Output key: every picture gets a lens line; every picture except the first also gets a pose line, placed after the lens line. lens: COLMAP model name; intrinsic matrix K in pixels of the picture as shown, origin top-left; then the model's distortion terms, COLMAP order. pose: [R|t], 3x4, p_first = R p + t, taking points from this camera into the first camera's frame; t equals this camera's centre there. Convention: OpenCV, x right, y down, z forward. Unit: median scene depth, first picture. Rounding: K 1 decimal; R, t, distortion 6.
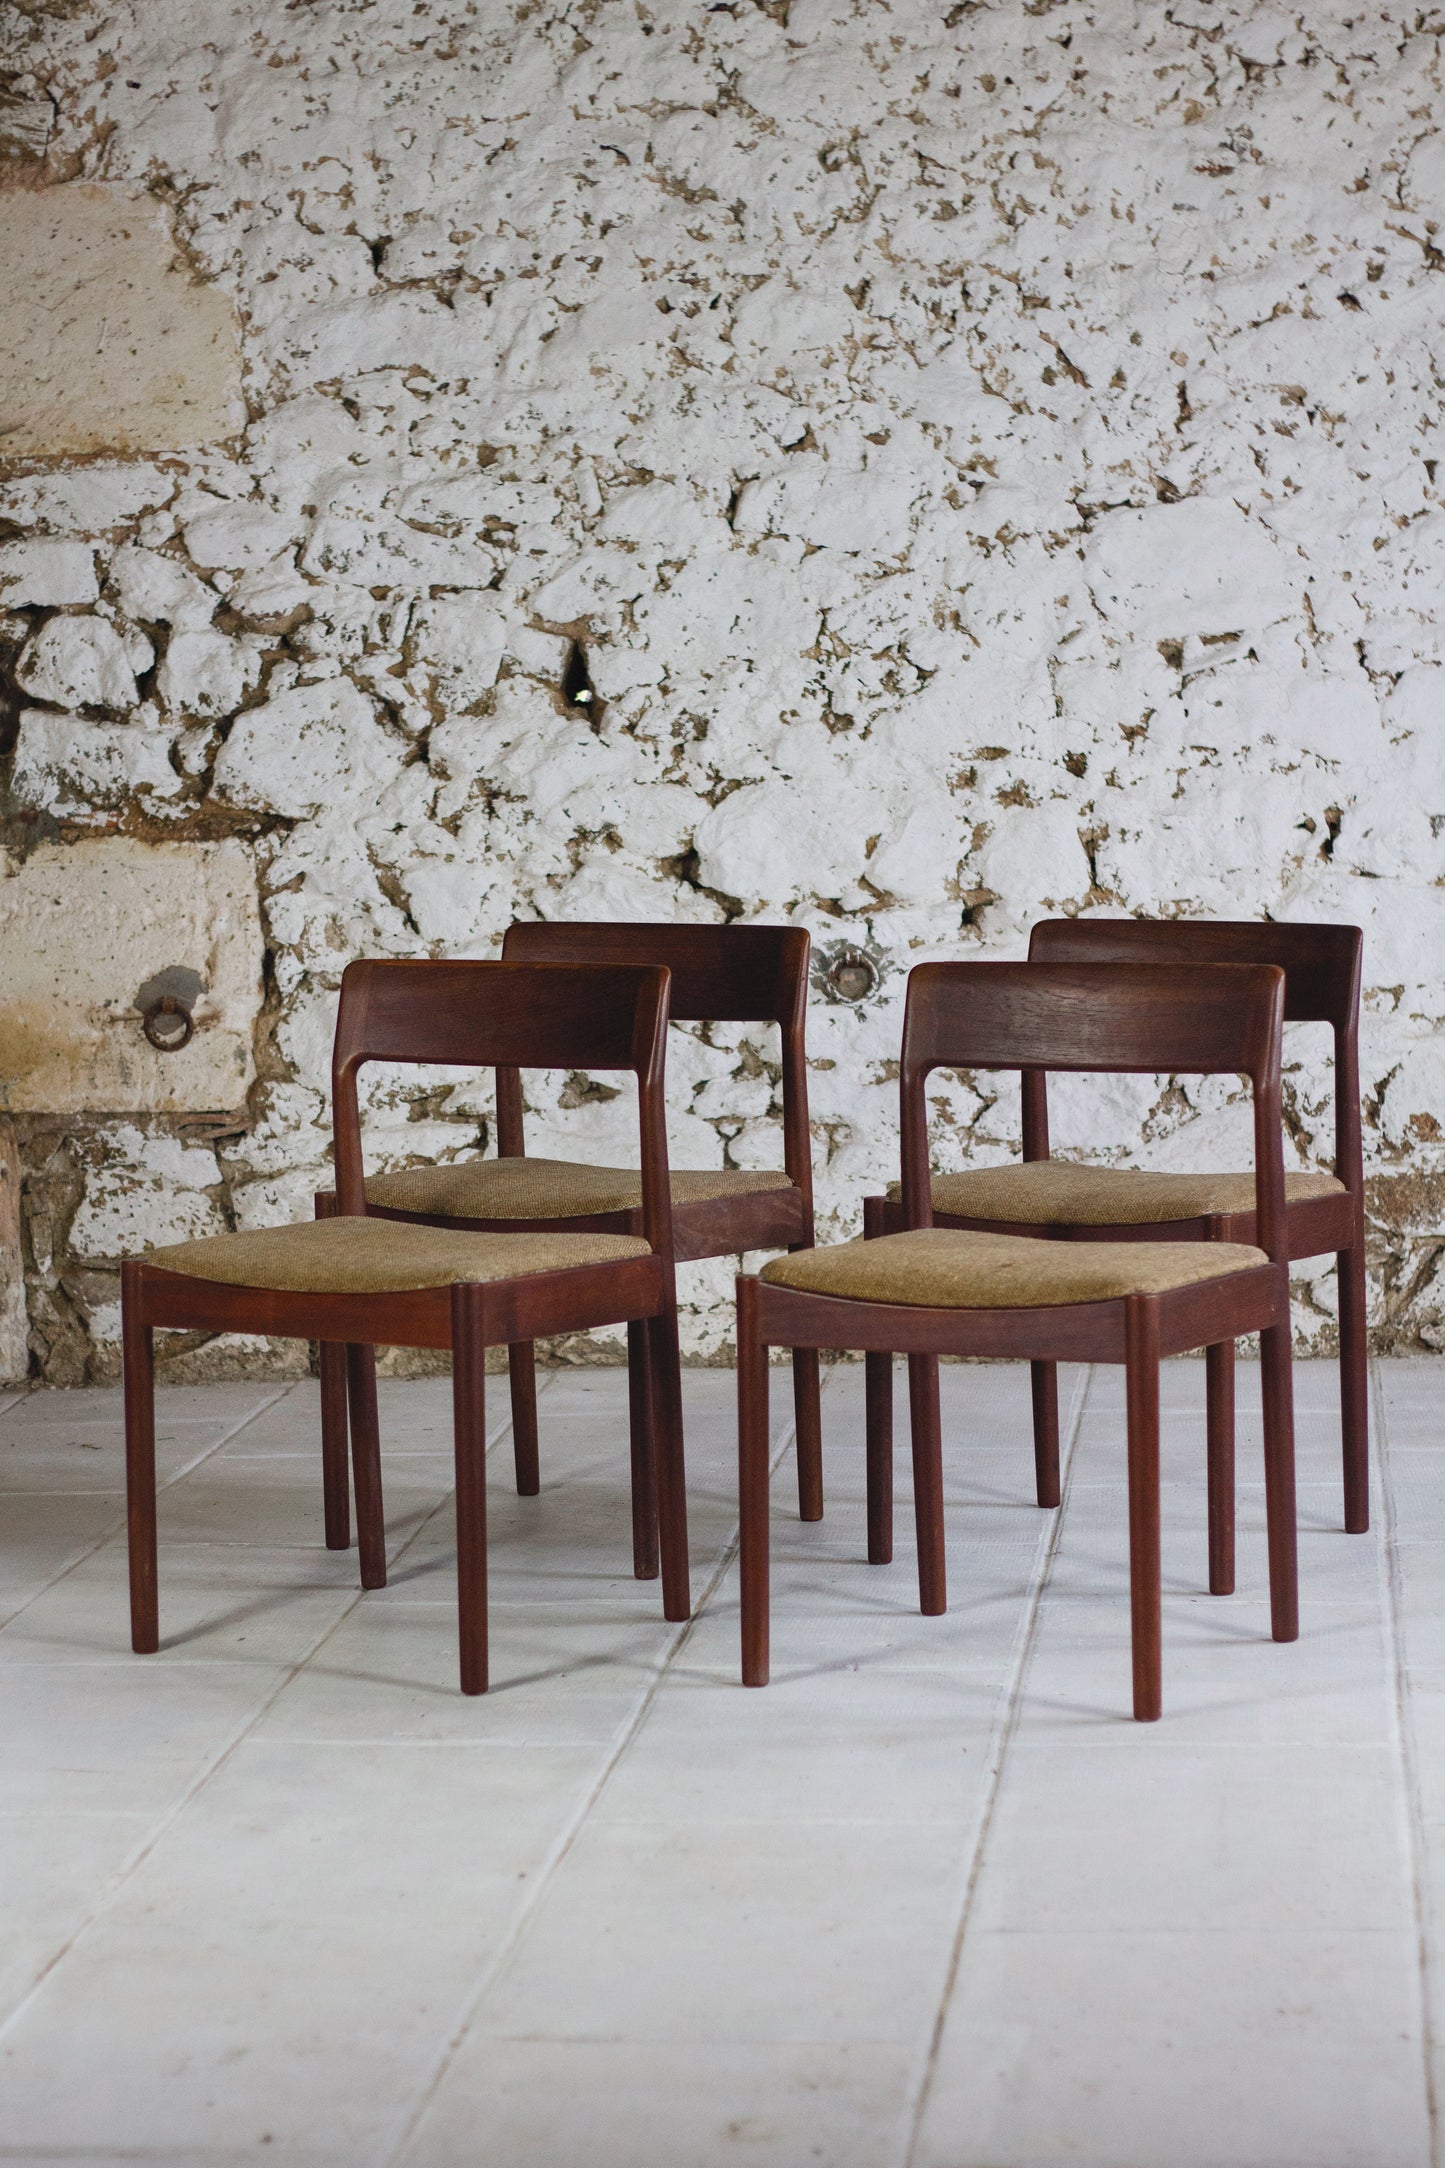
lens RADIAL K [[5060.2, 0, 722.5], [0, 5060.2, 1084.0], [0, 0, 1]] dist [-0.073291, -0.324045]
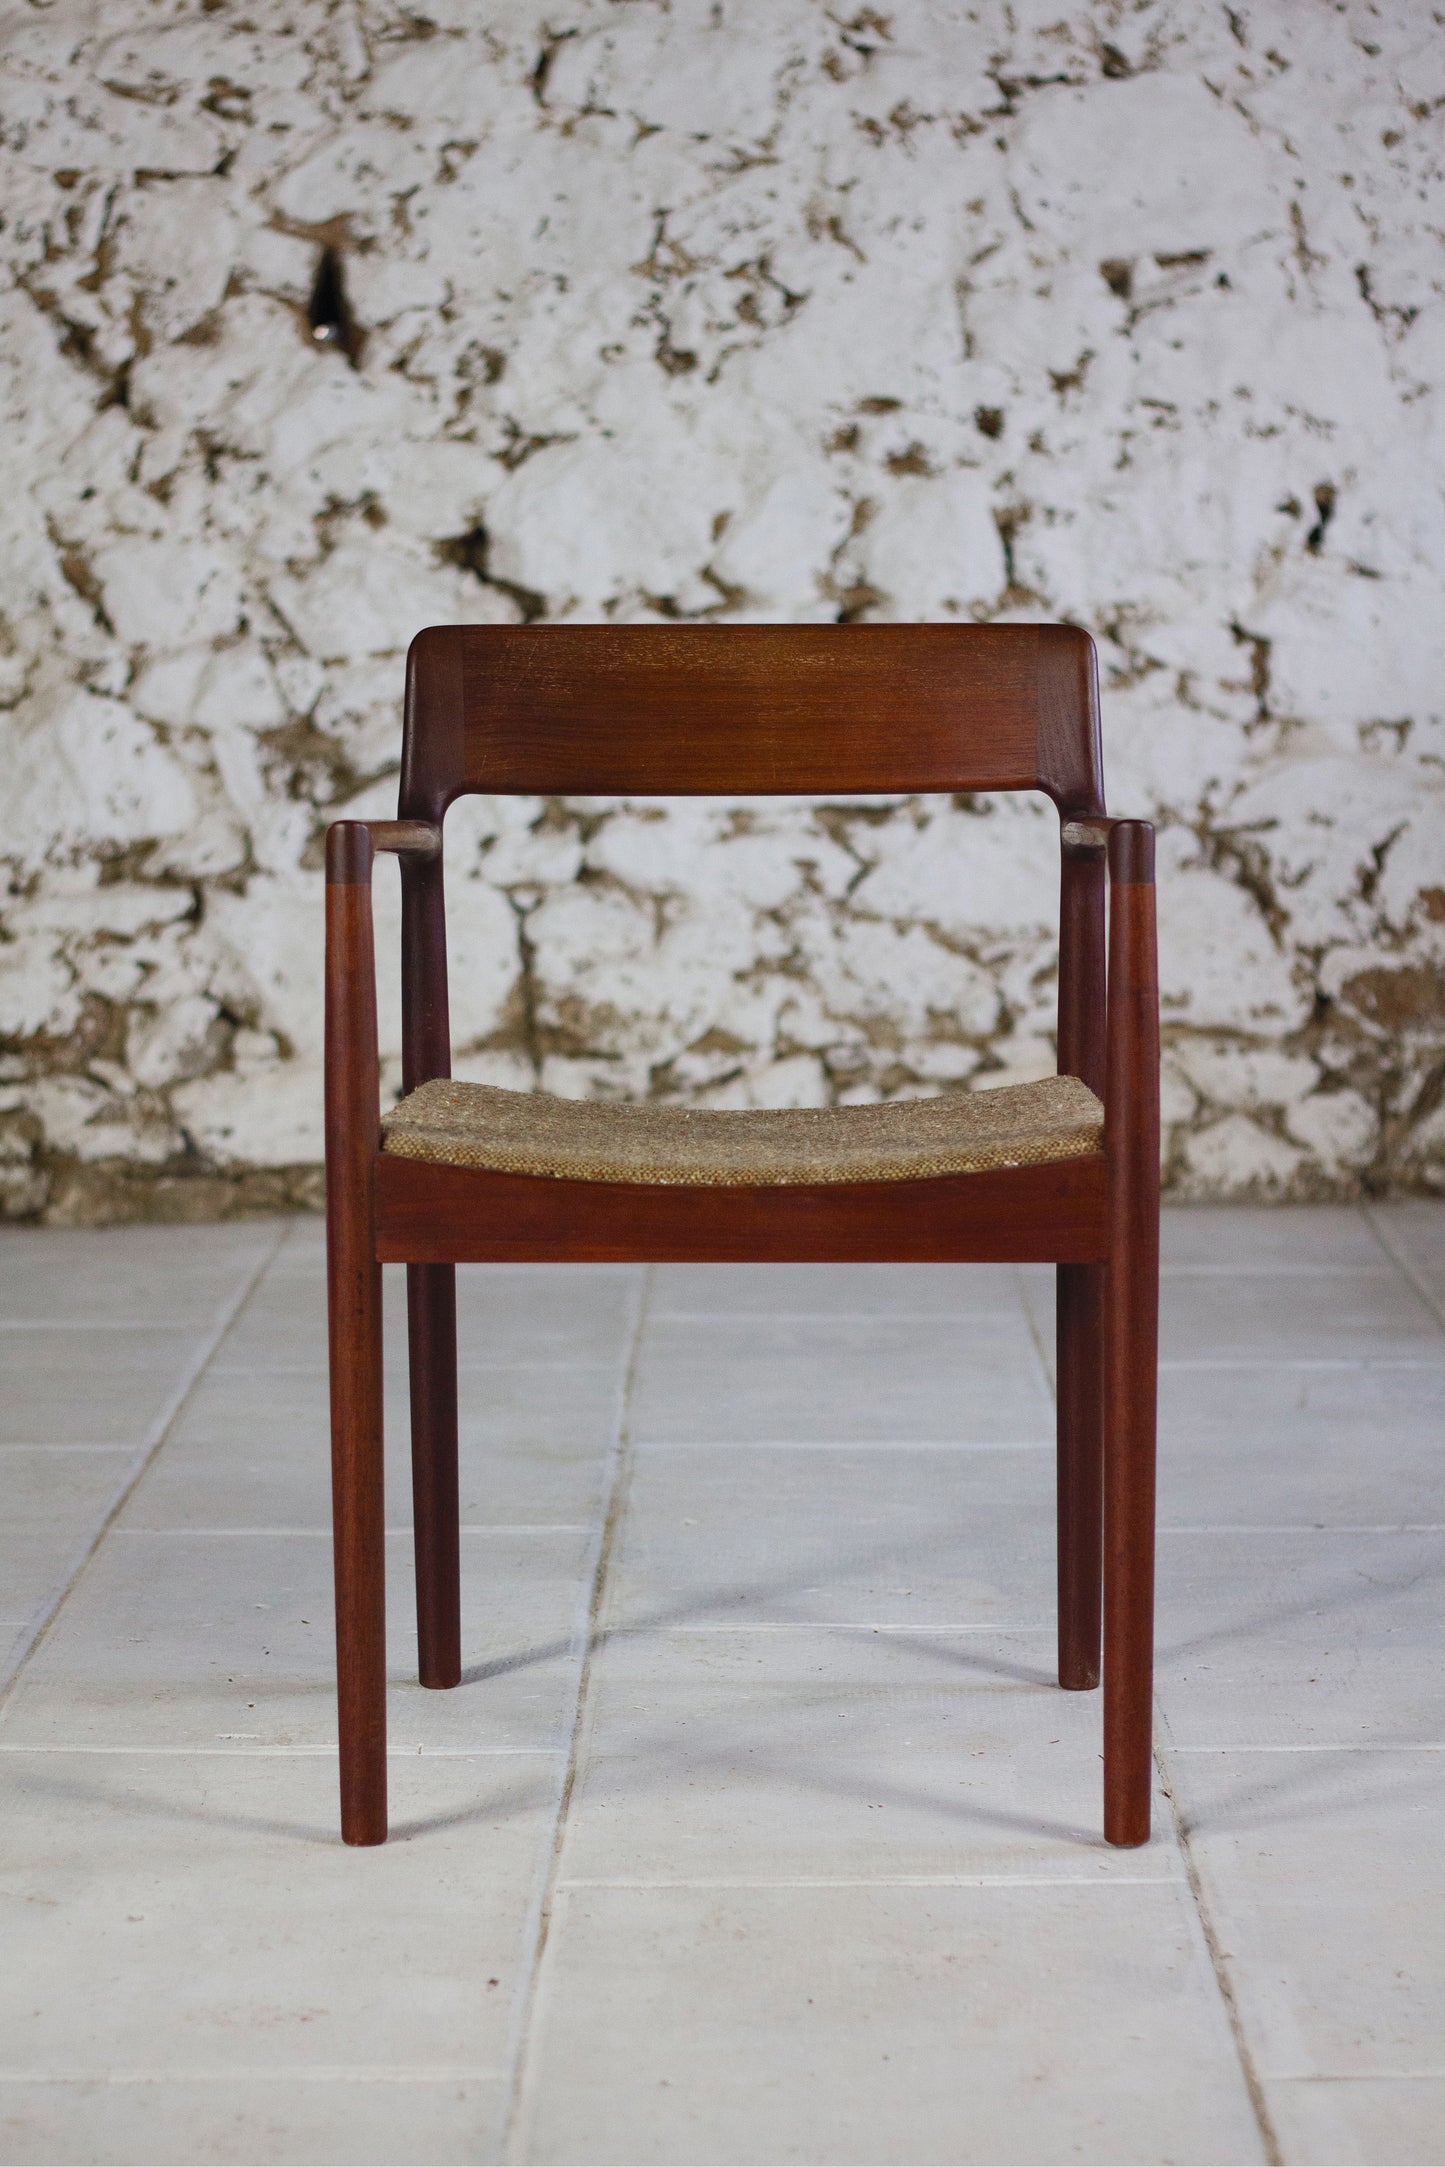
lens RADIAL K [[5220.6, 0, 722.5], [0, 5220.6, 1083.5], [0, 0, 1]] dist [-0.091063, -0.138592]
pose [[0.995166, 0.006083, 0.098018, -0.045844], [-0.008116, 0.999760, 0.020357, 0.020379], [-0.097871, -0.021054, 0.994976, 0.221675]]
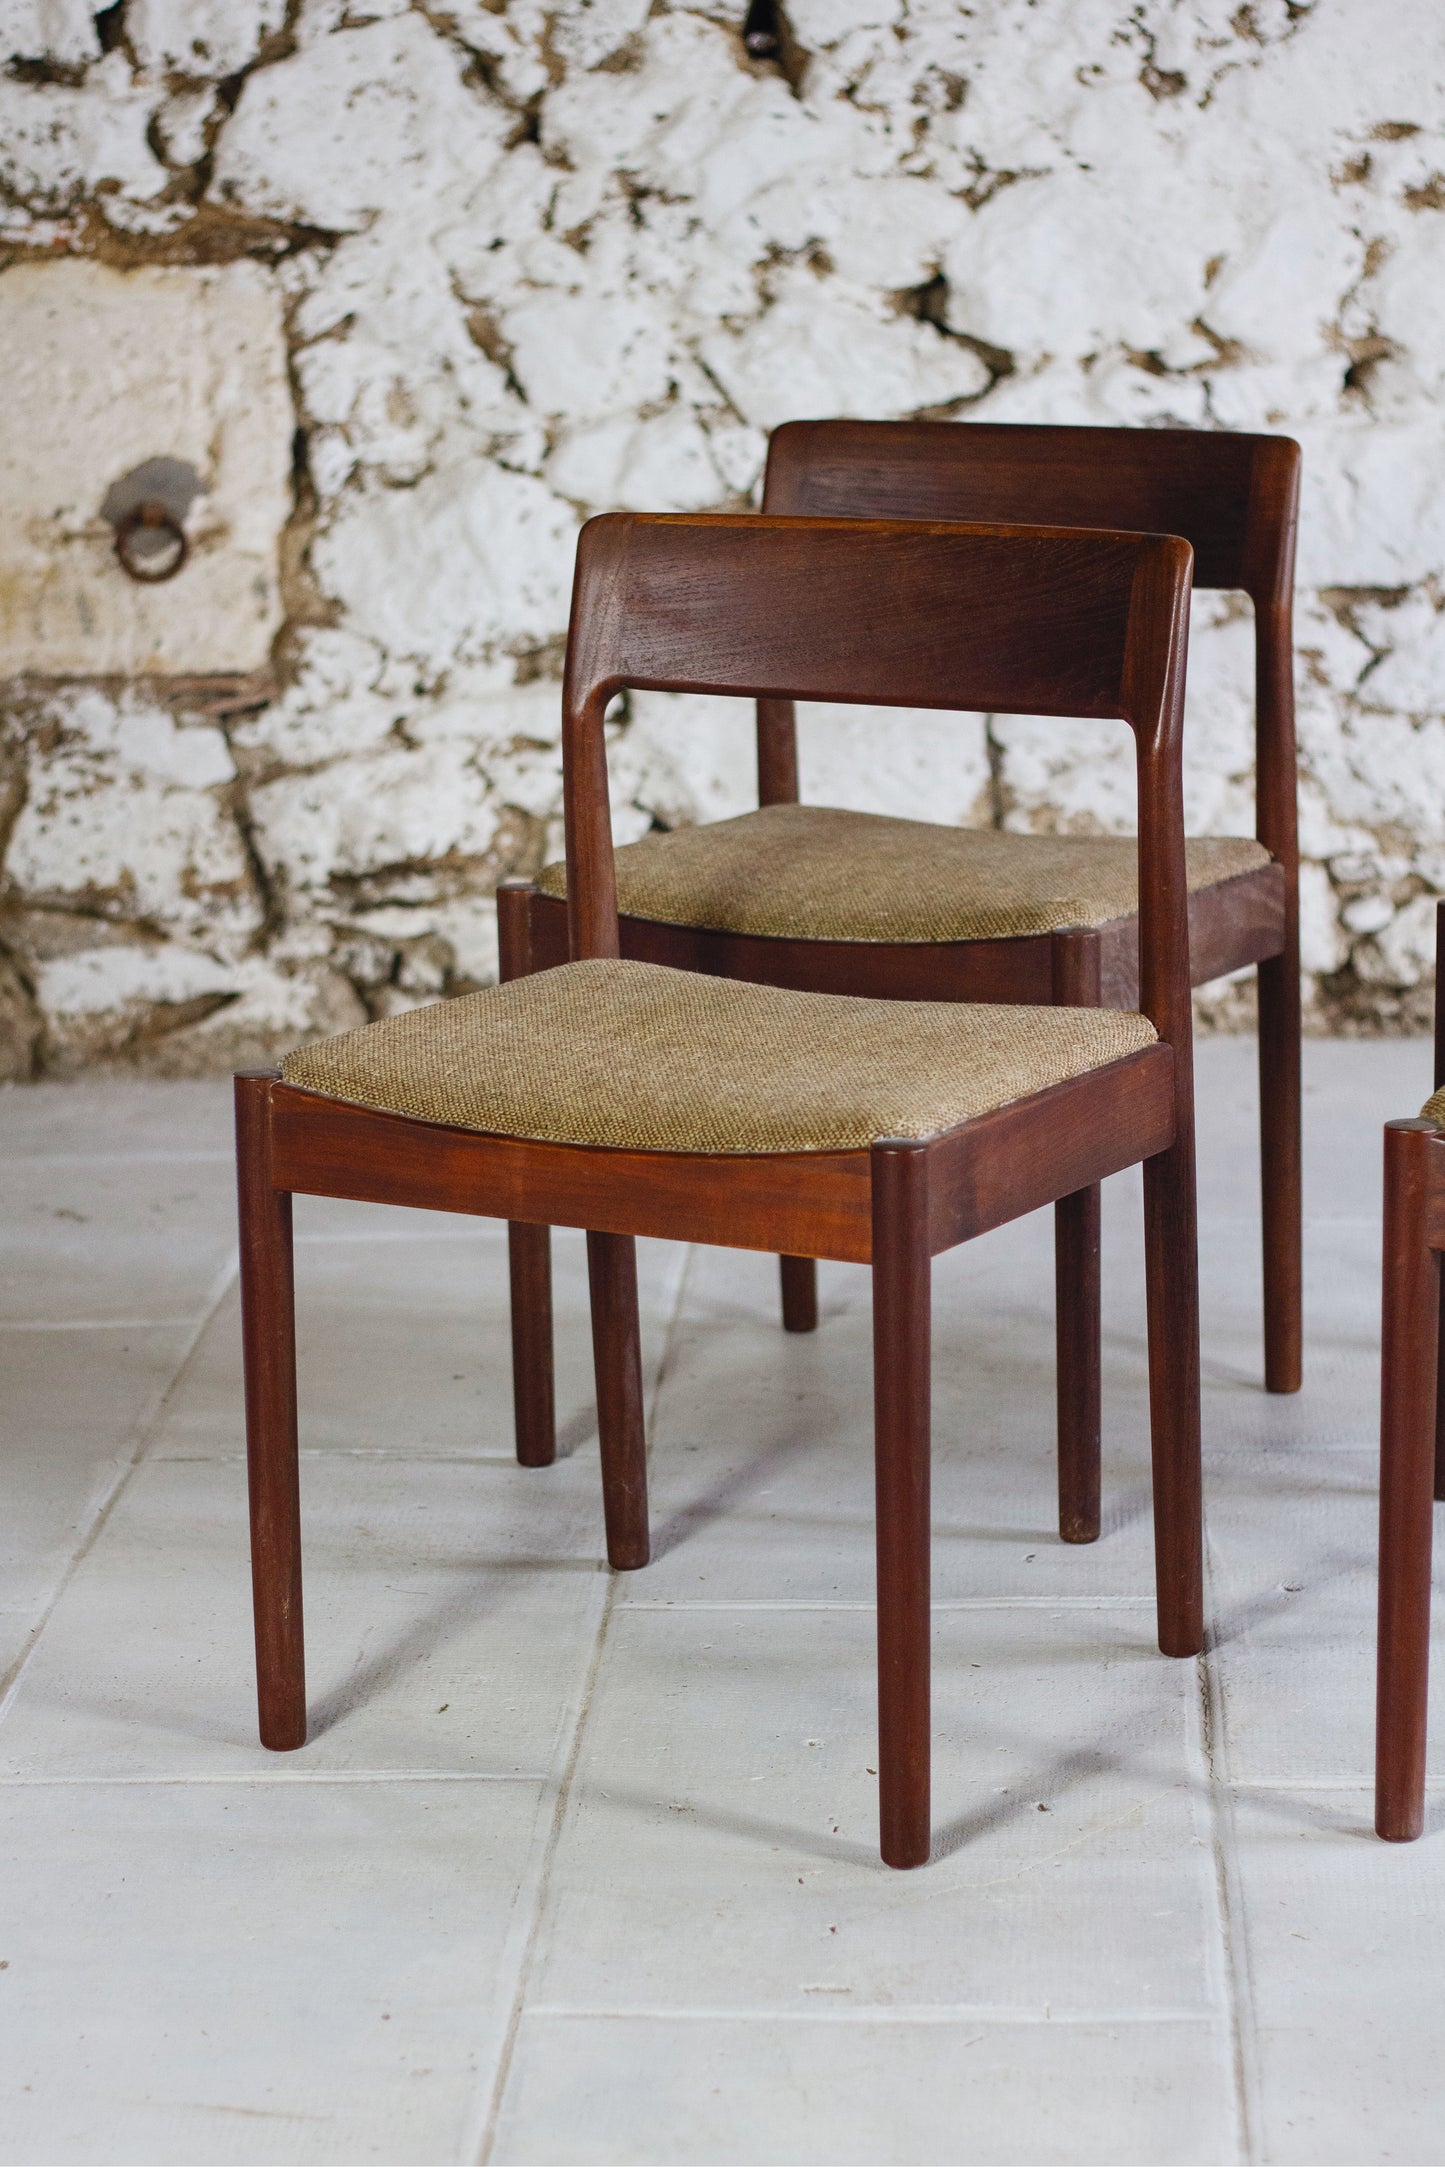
lens RADIAL K [[5220.6, 0, 722.5], [0, 5220.6, 1083.5], [0, 0, 1]] dist [-0.091063, -0.138592]
pose [[0.998818, -0.010996, 0.047345, -0.068311], [0.004936, 0.991987, 0.126247, -0.027713], [-0.048354, -0.125864, 0.990868, 0.310769]]
